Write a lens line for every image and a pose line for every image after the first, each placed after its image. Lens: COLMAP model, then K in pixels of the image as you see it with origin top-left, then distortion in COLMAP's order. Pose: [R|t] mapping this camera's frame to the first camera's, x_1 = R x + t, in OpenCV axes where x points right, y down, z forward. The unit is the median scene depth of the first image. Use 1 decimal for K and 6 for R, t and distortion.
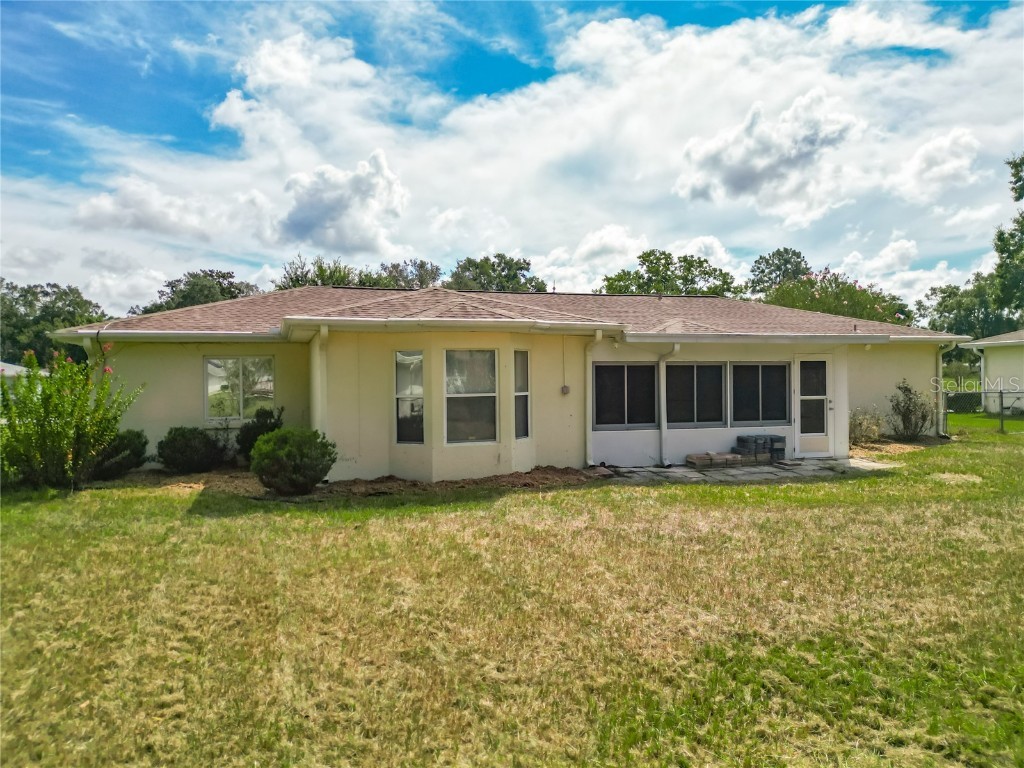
lens RADIAL K [[725.3, 0, 512.0], [0, 725.3, 384.0], [0, 0, 1]] dist [0.071594, -0.059793]
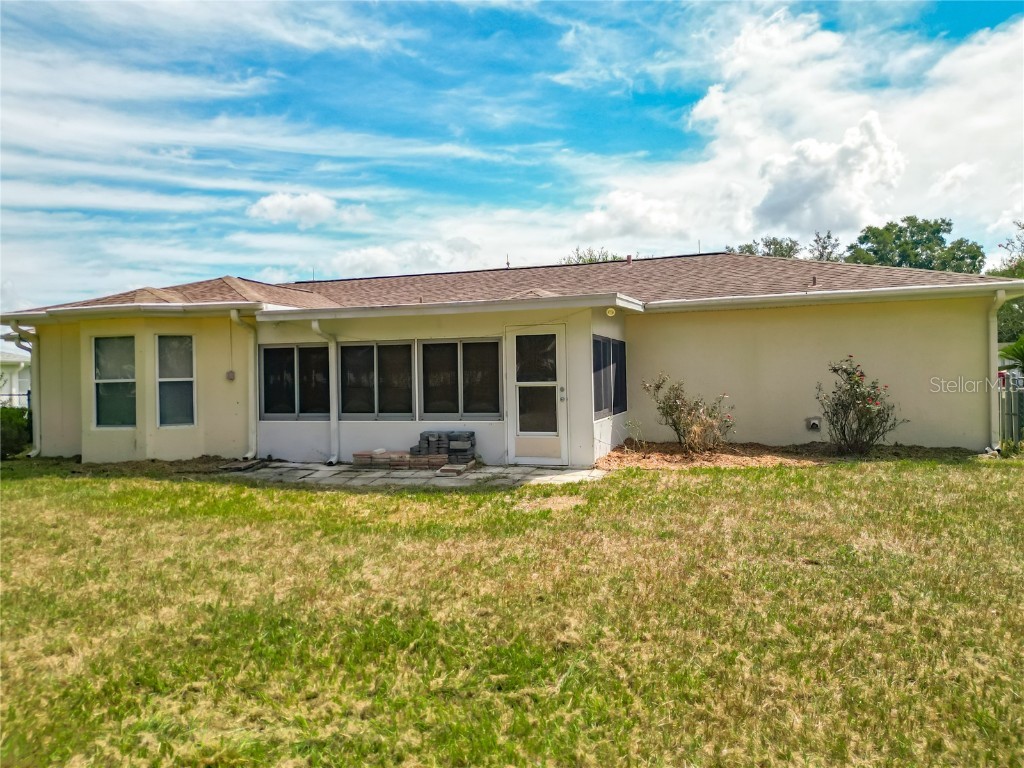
lens RADIAL K [[706.1, 0, 512.0], [0, 706.1, 384.0], [0, 0, 1]] dist [0.071079, -0.086582]
pose [[0.814132, 0.001267, -0.580678, 0.848567], [0.008340, 0.999869, 0.013875, 0.008885], [0.580620, -0.016139, 0.814015, 0.422344]]
